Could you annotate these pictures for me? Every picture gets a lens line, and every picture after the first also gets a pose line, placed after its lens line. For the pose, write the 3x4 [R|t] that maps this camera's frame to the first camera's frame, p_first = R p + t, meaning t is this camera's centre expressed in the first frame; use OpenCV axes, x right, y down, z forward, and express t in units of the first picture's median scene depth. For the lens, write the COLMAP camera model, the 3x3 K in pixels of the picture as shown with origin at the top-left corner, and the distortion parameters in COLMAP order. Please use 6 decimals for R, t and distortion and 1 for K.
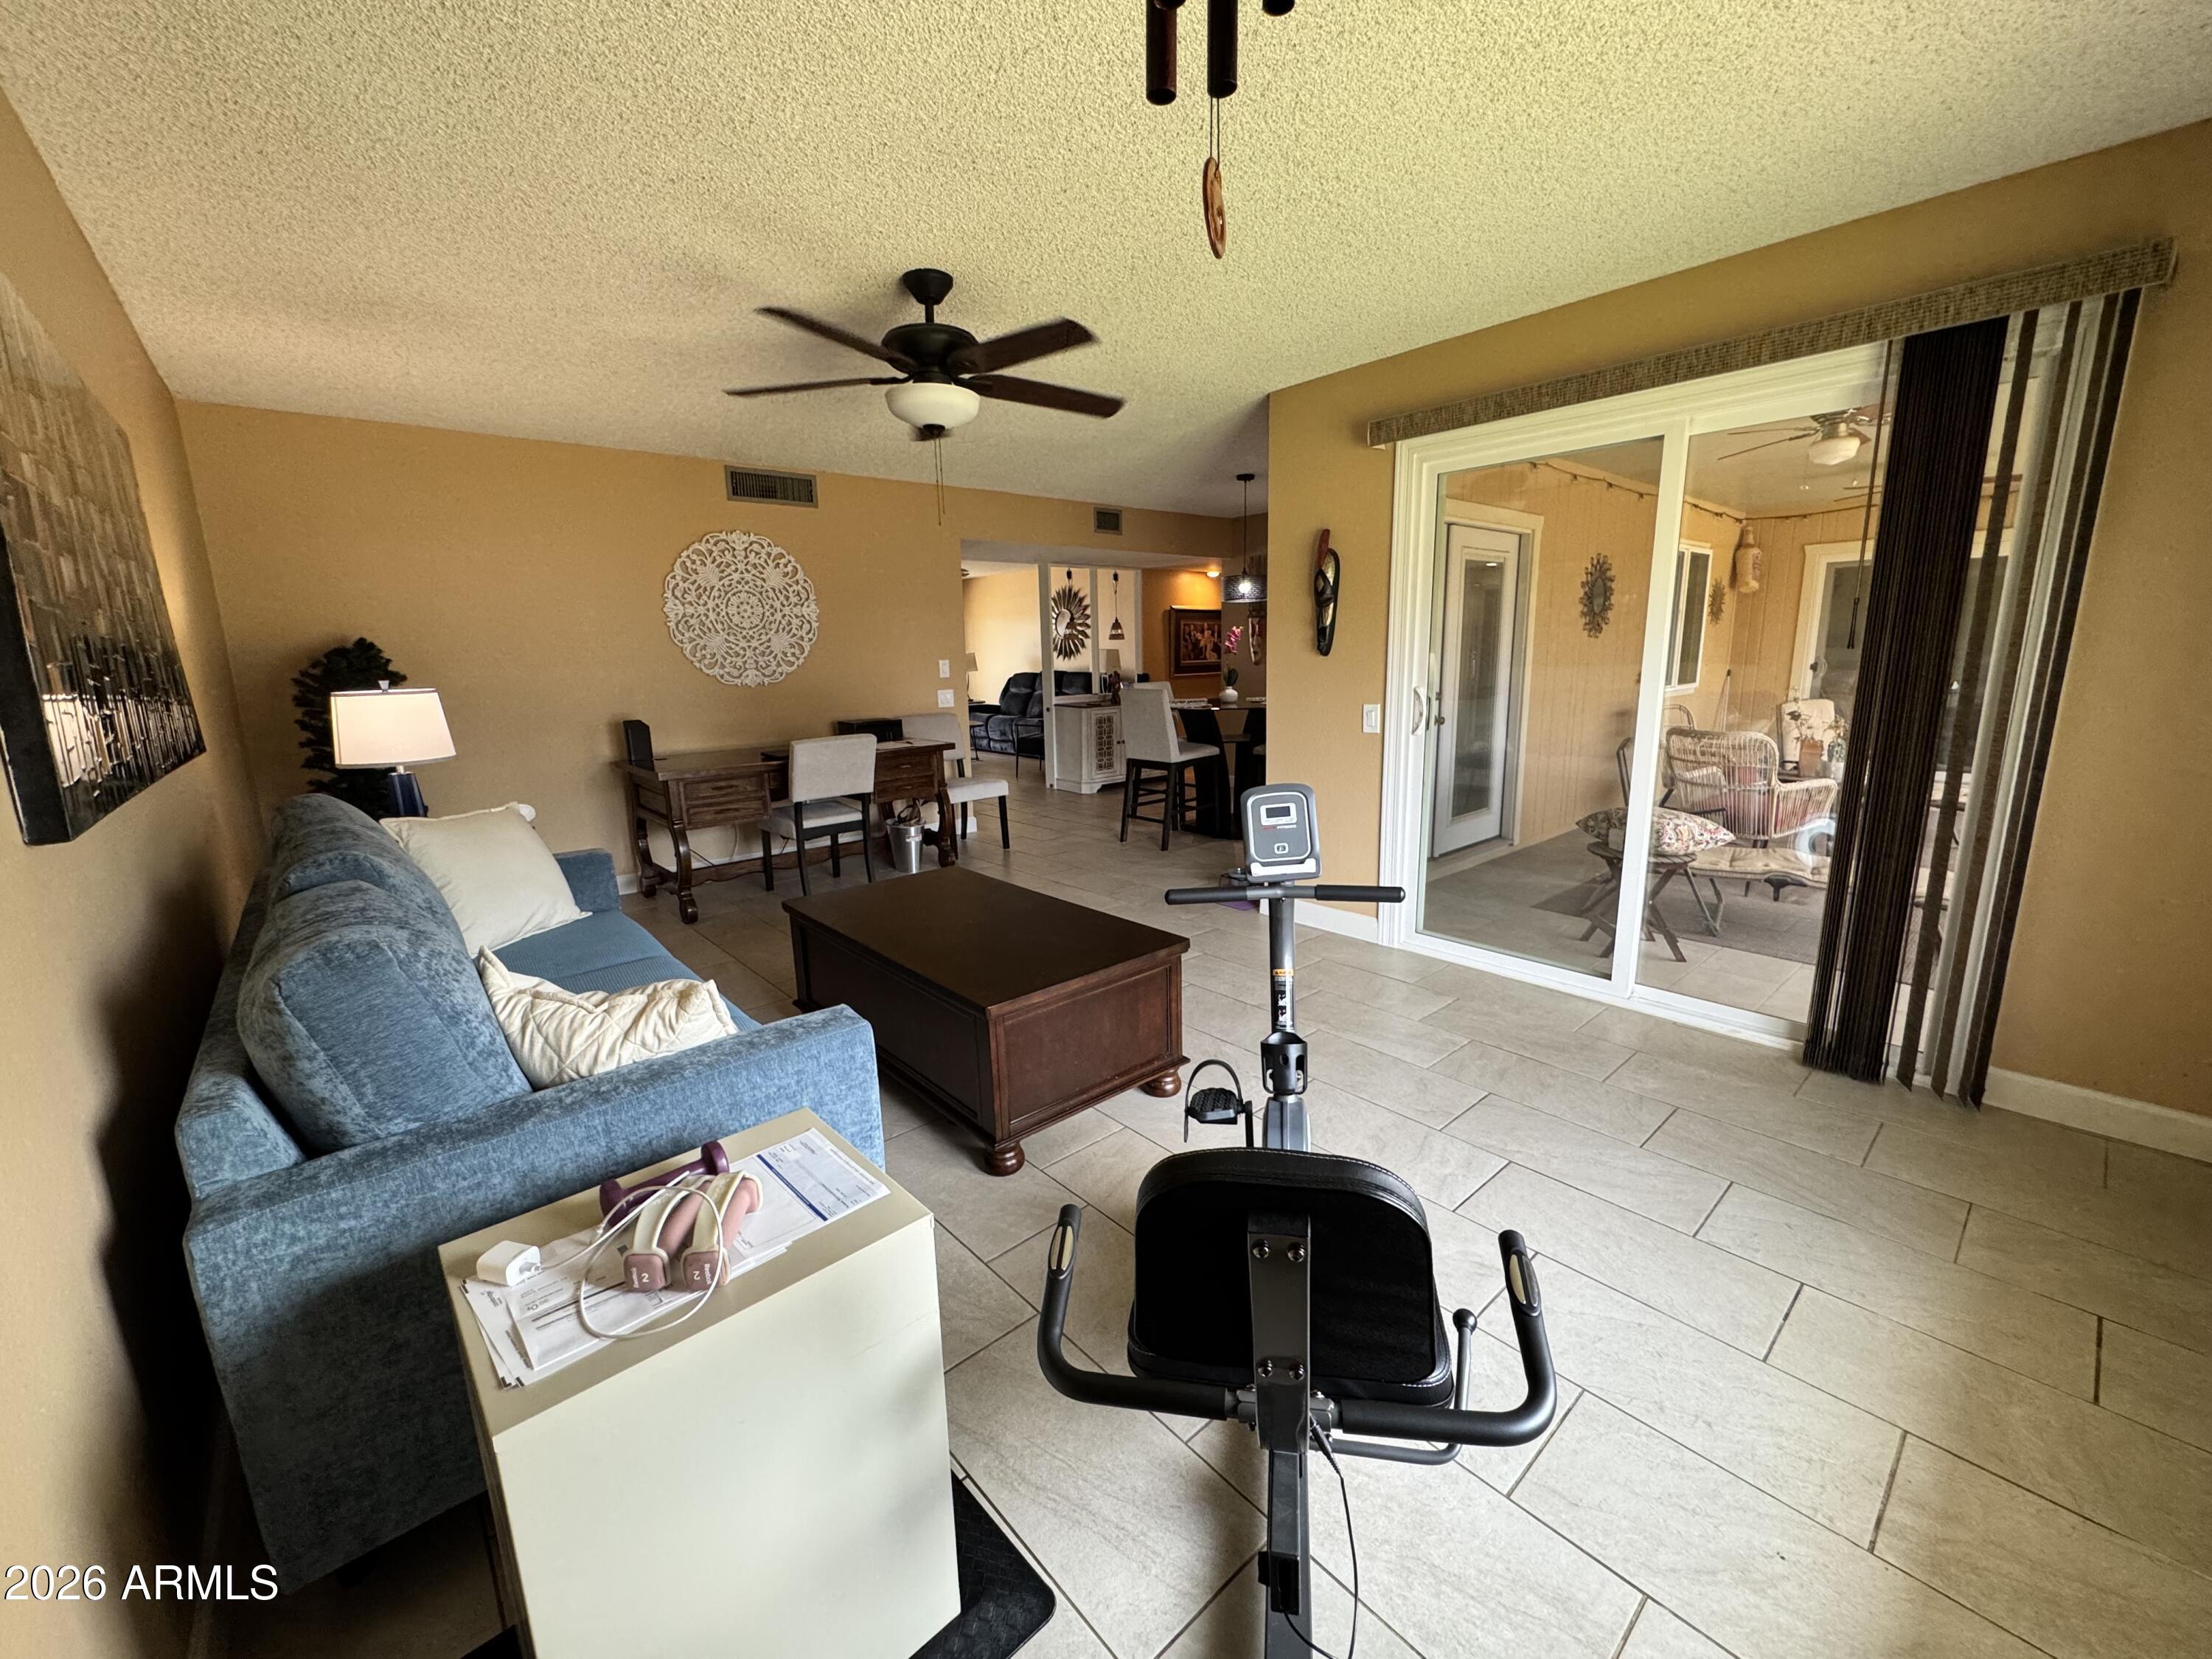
lens RADIAL K [[884.3, 0, 1102.7], [0, 884.3, 829.3], [0, 0, 1]] dist [-0.002641, 0.000346]
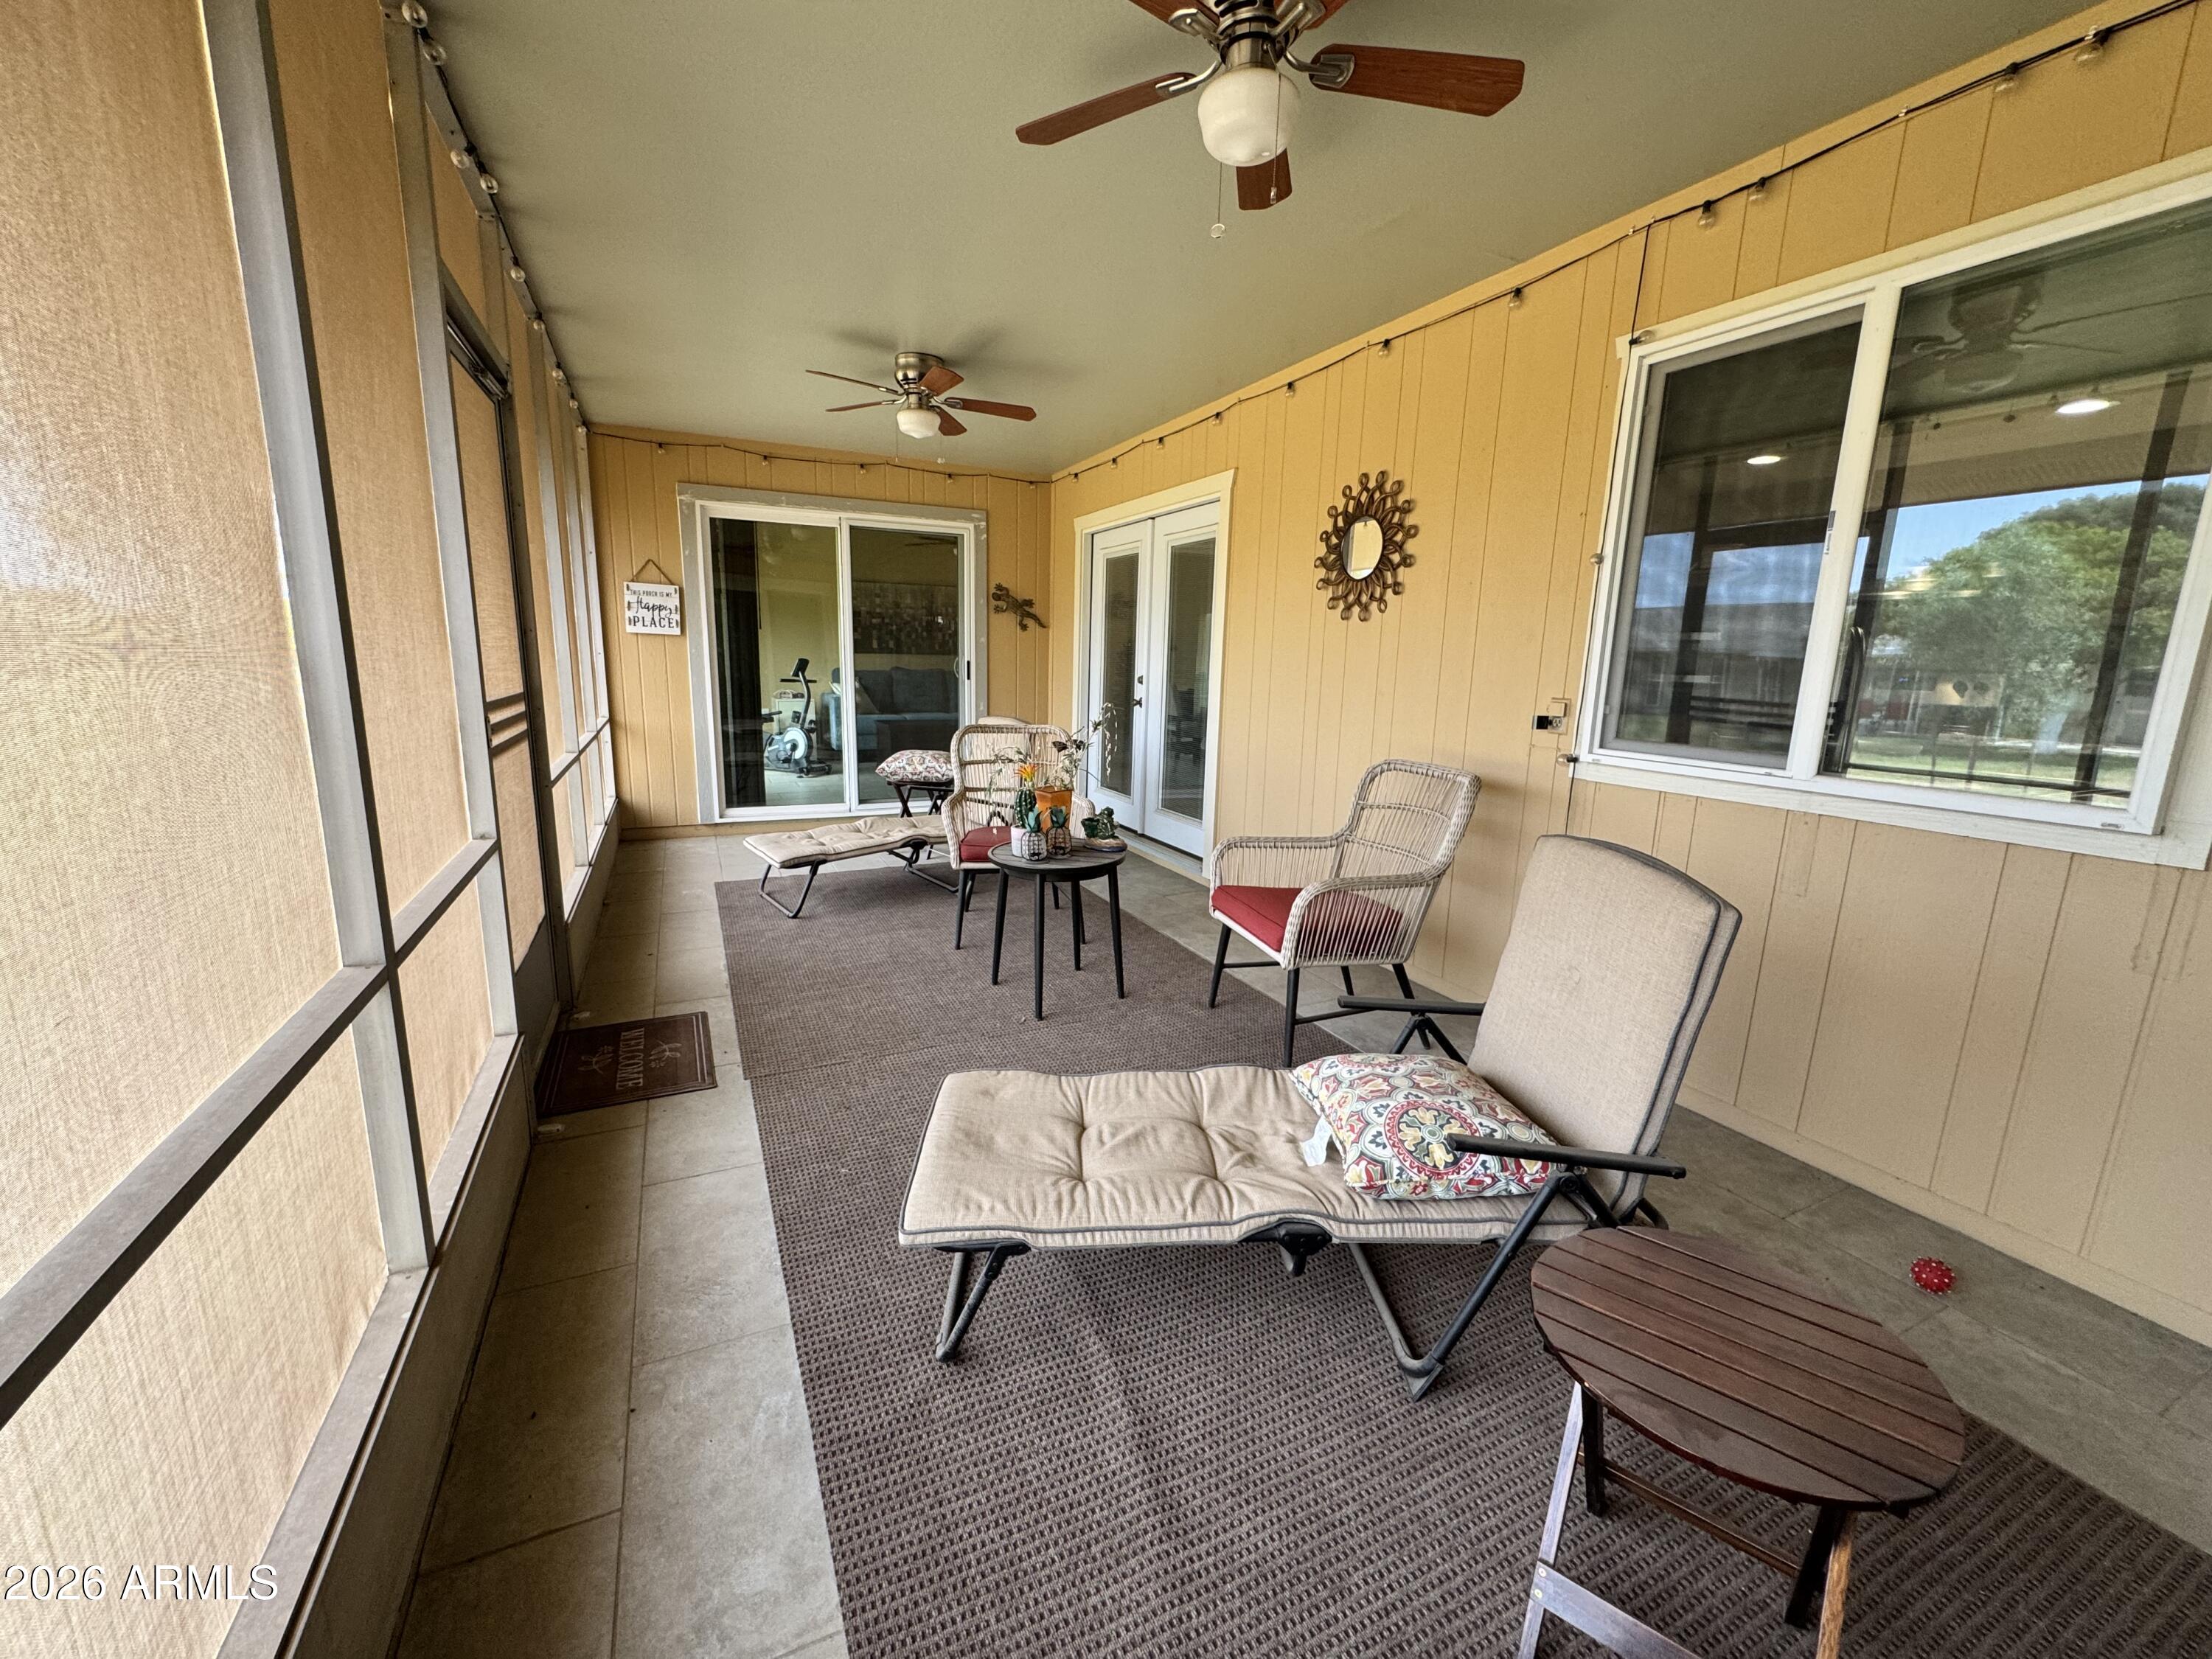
lens RADIAL K [[884.3, 0, 1110.0], [0, 884.3, 831.7], [0, 0, 1]] dist [-0.002641, 0.000346]
pose [[-0.265052, 0.204285, -0.942345, 0.926240], [-0.211044, 0.941312, 0.263422, -0.162126], [0.940855, 0.268697, -0.206384, 0.794263]]
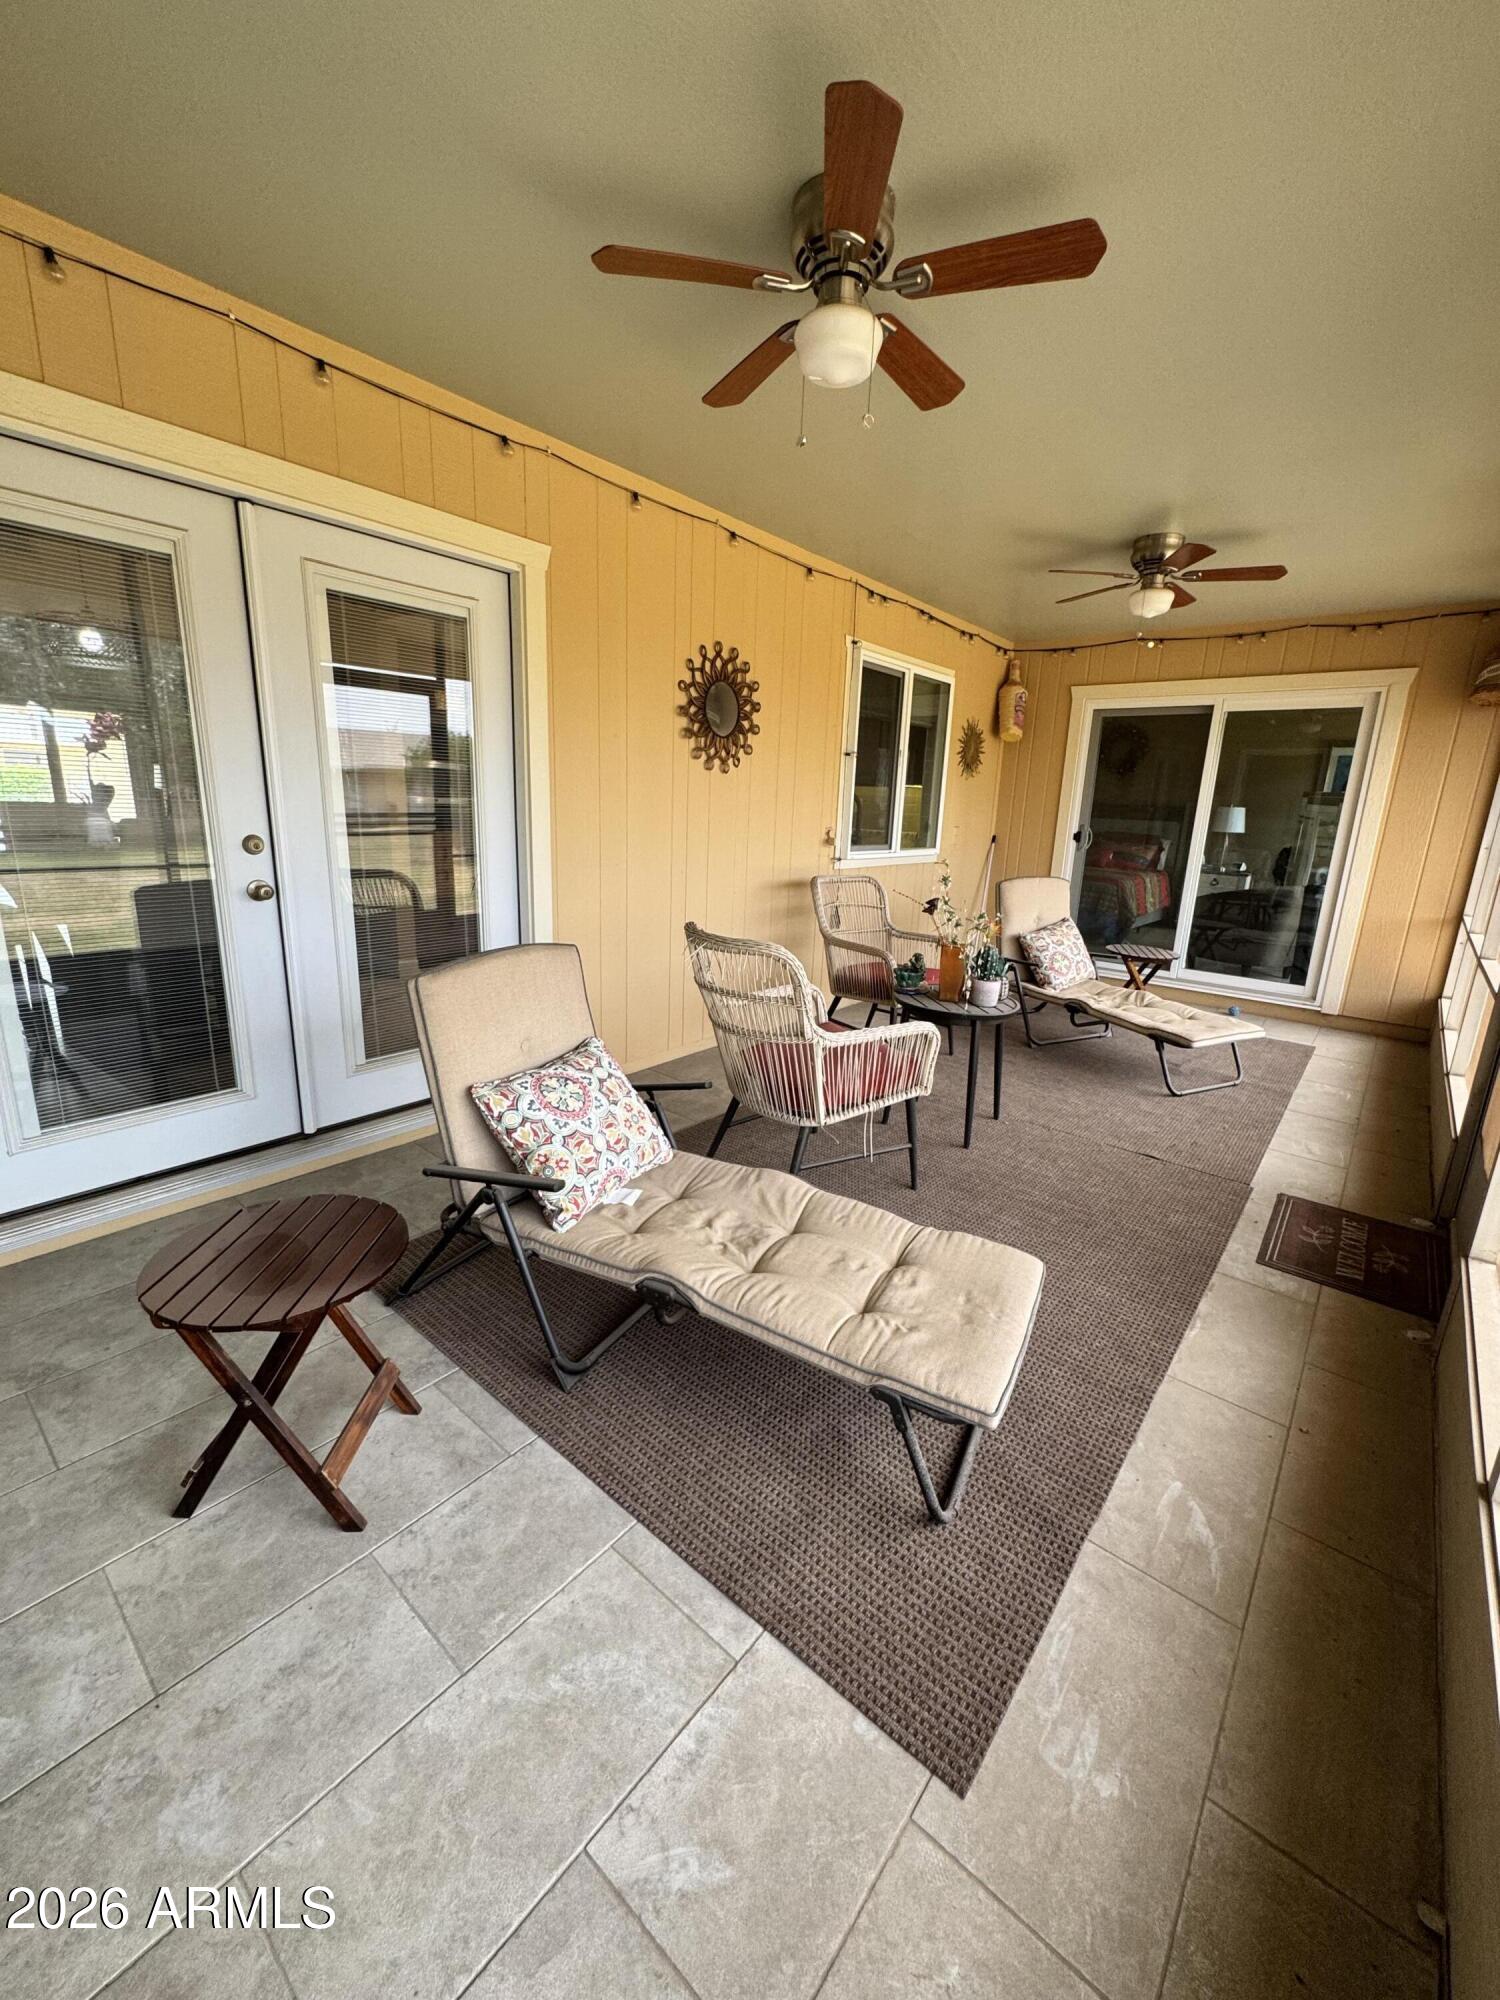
lens RADIAL K [[799.6, 0, 755.3], [0, 799.6, 999.4], [0, 0, 1]] dist [-0.002641, 0.000346]
pose [[0.984278, 0.018224, 0.175681, 0.378604], [-0.026473, 0.998649, 0.044725, -0.056481], [-0.174628, -0.048673, 0.983431, 0.305763]]
